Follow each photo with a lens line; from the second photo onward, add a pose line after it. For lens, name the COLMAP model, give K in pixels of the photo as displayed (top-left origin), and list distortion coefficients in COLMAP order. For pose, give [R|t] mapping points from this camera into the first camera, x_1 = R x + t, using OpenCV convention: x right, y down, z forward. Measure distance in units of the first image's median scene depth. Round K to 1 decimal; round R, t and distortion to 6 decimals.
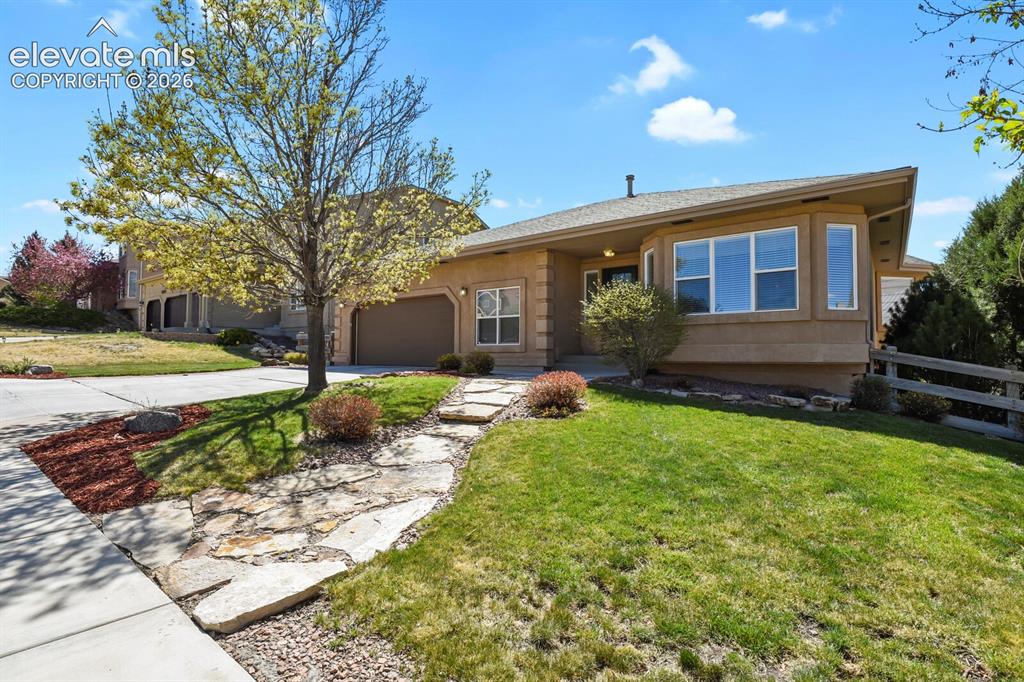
lens RADIAL K [[494.3, 0, 511.3], [0, 494.3, 341.0], [0, 0, 1]] dist [-0.000427, 0.000012]
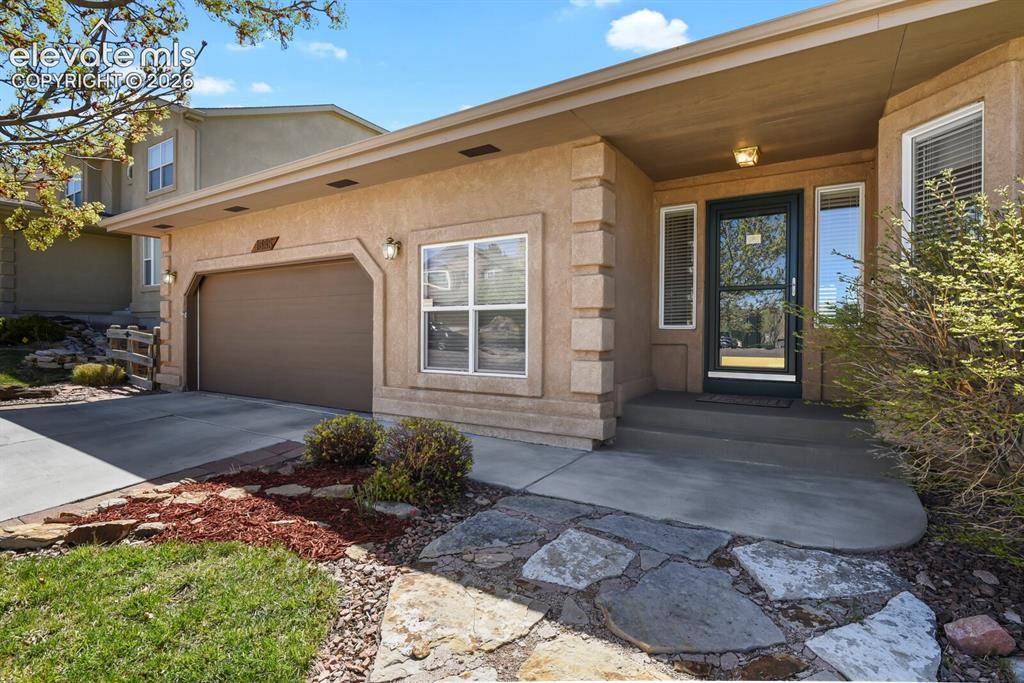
lens RADIAL K [[494.3, 0, 513.2], [0, 494.3, 338.7], [0, 0, 1]] dist [-0.000427, 0.000012]
pose [[0.995320, -0.000891, 0.096627, -0.033075], [-0.003178, 0.999115, 0.041943, -0.040815], [-0.096579, -0.042053, 0.994436, 0.575661]]
